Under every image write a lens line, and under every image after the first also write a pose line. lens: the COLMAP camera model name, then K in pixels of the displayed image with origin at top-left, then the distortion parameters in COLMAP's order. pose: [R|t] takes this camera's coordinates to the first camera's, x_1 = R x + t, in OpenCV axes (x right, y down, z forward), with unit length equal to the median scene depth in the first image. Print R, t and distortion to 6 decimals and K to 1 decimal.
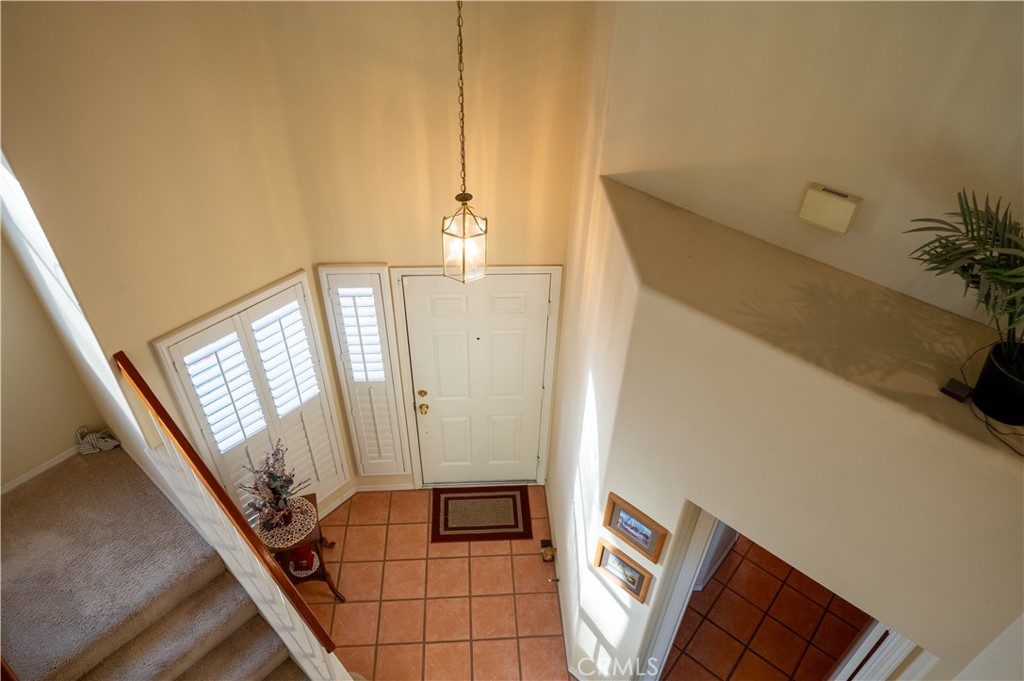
lens RADIAL K [[661.3, 0, 510.4], [0, 661.3, 342.8], [0, 0, 1]] dist [-0.005485, 0.003249]
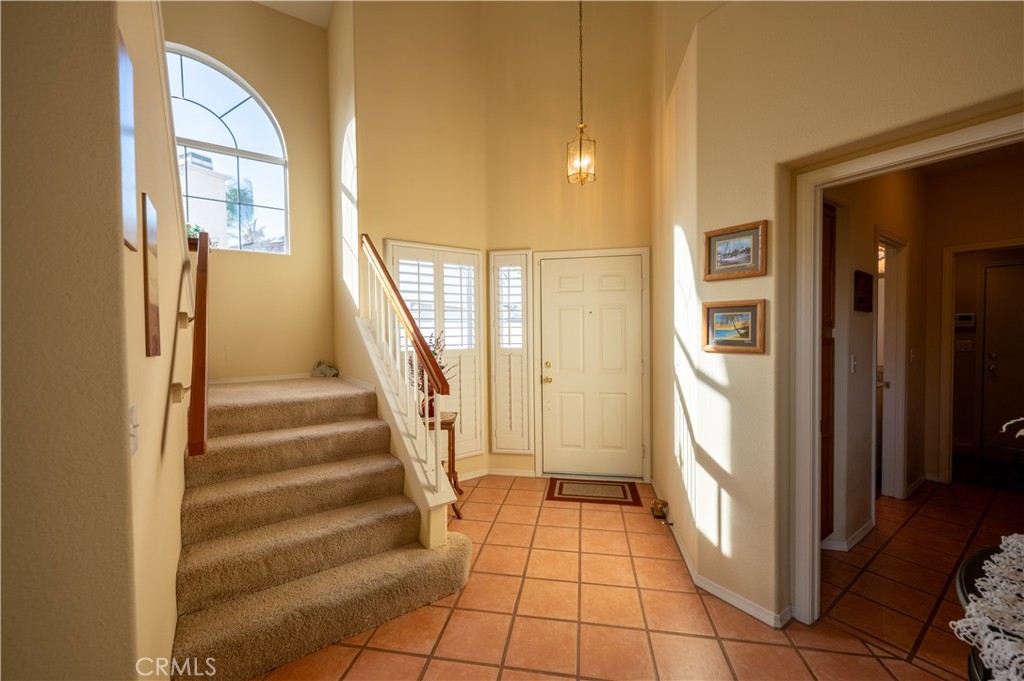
lens RADIAL K [[406.3, 0, 511.1], [0, 406.3, 339.6], [0, 0, 1]] dist [-0.001400, 0.000089]
pose [[0.970024, -0.027178, -0.241484, -0.005567], [-0.129995, 0.781556, -0.610140, 0.529054], [0.205315, 0.623242, 0.754596, 0.322096]]
